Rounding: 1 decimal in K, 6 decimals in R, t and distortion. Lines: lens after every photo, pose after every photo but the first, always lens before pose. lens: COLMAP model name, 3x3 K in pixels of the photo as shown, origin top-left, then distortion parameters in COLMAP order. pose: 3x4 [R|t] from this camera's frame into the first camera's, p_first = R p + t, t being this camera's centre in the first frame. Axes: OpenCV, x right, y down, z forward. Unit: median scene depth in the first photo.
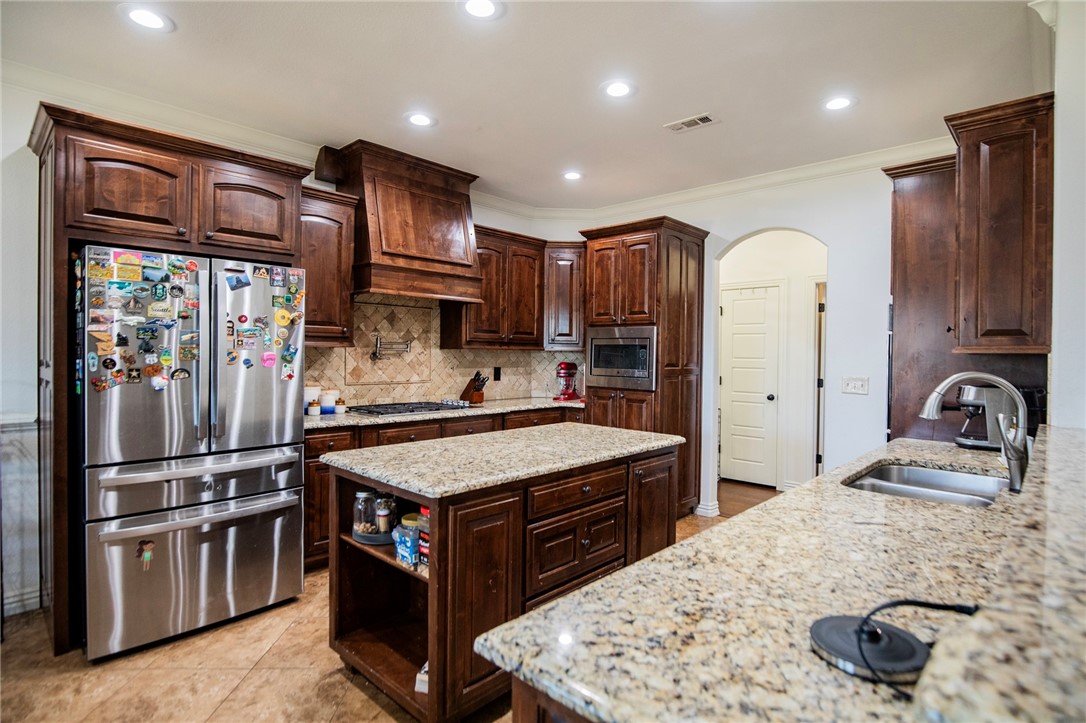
lens RADIAL K [[549.4, 0, 556.8], [0, 549.4, 357.7], [0, 0, 1]] dist [-0.021266, -0.000243]
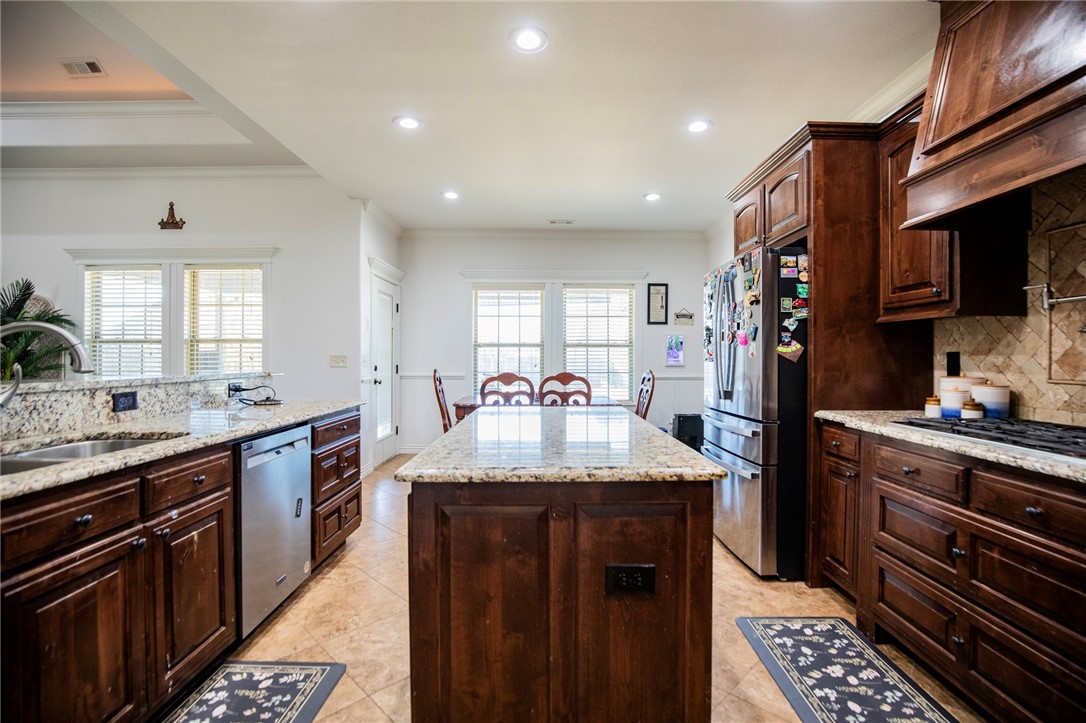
lens RADIAL K [[499.7, 0, 547.6], [0, 499.7, 358.8], [0, 0, 1]] dist [-0.027635, 0.000643]
pose [[-0.733736, -0.011750, -0.679334, 0.316728], [-0.017603, 0.999844, 0.001719, 0.034456], [0.679207, 0.013219, -0.733828, 1.023762]]
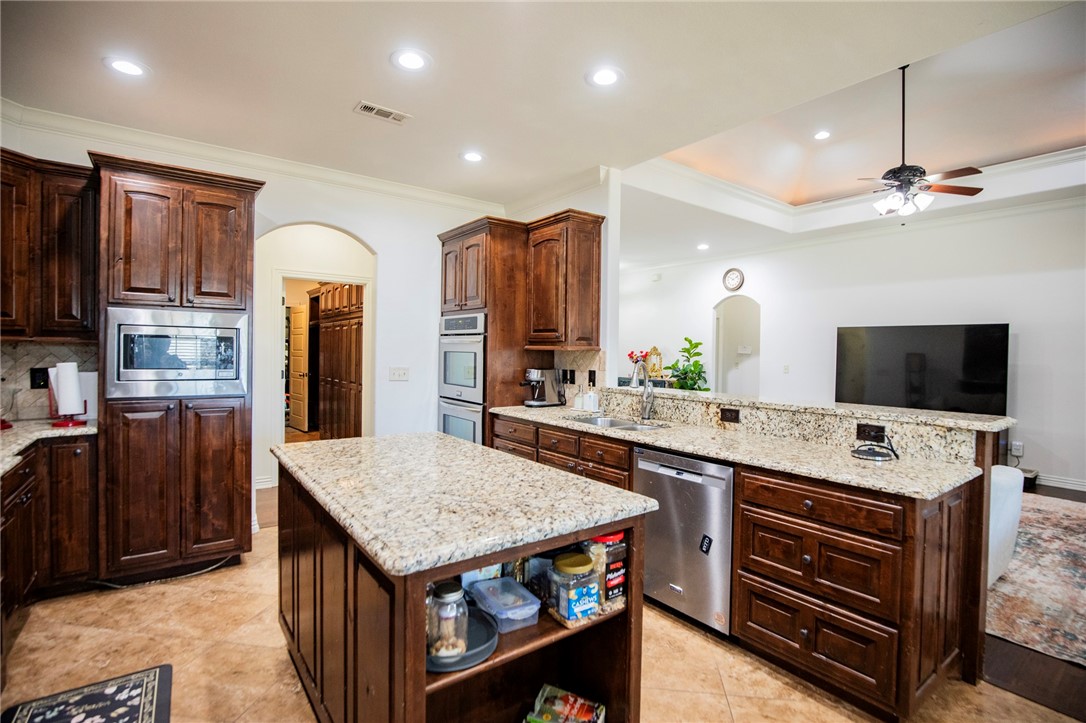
lens RADIAL K [[509.3, 0, 543.0], [0, 509.3, 361.5], [0, 0, 1]] dist [0.000536, 0.000330]
pose [[0.194732, -0.029948, 0.980399, -0.499901], [-0.002384, 0.999516, 0.031006, -0.013201], [-0.980854, -0.008375, 0.194567, 0.452348]]
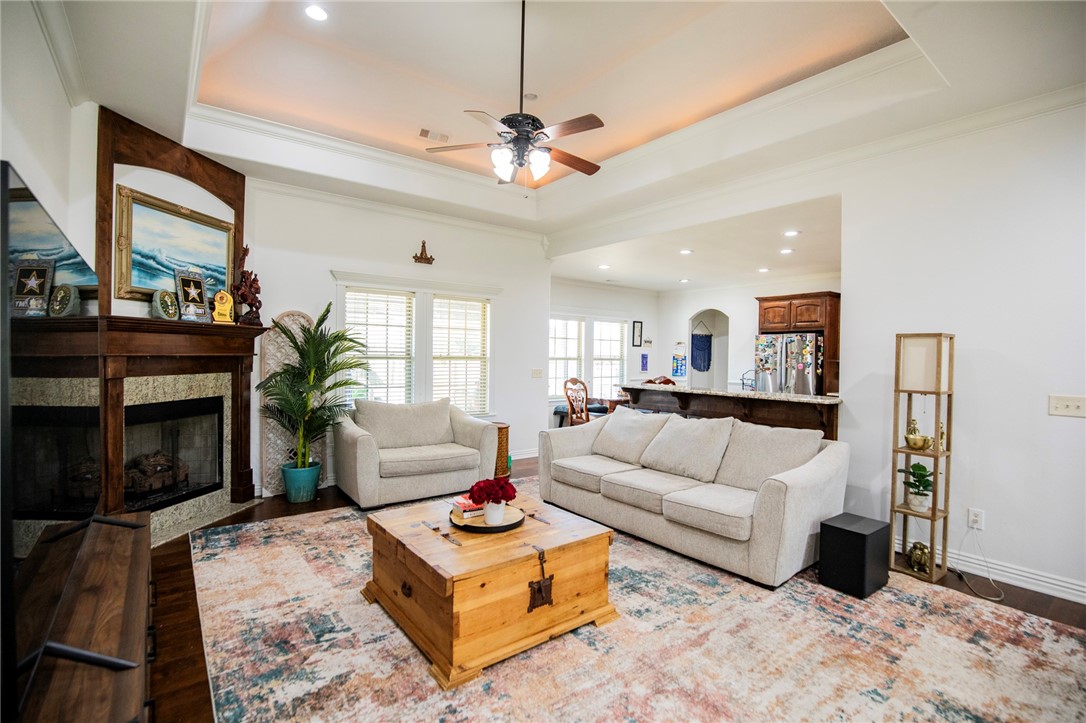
lens RADIAL K [[504.1, 0, 545.8], [0, 504.1, 359.5], [0, 0, 1]] dist [-0.027210, 0.000855]
pose [[-0.166653, -0.006419, -0.985995, 1.598374], [-0.027113, 0.999631, -0.001925, 0.005409], [0.985643, 0.026413, -0.166765, 0.078790]]
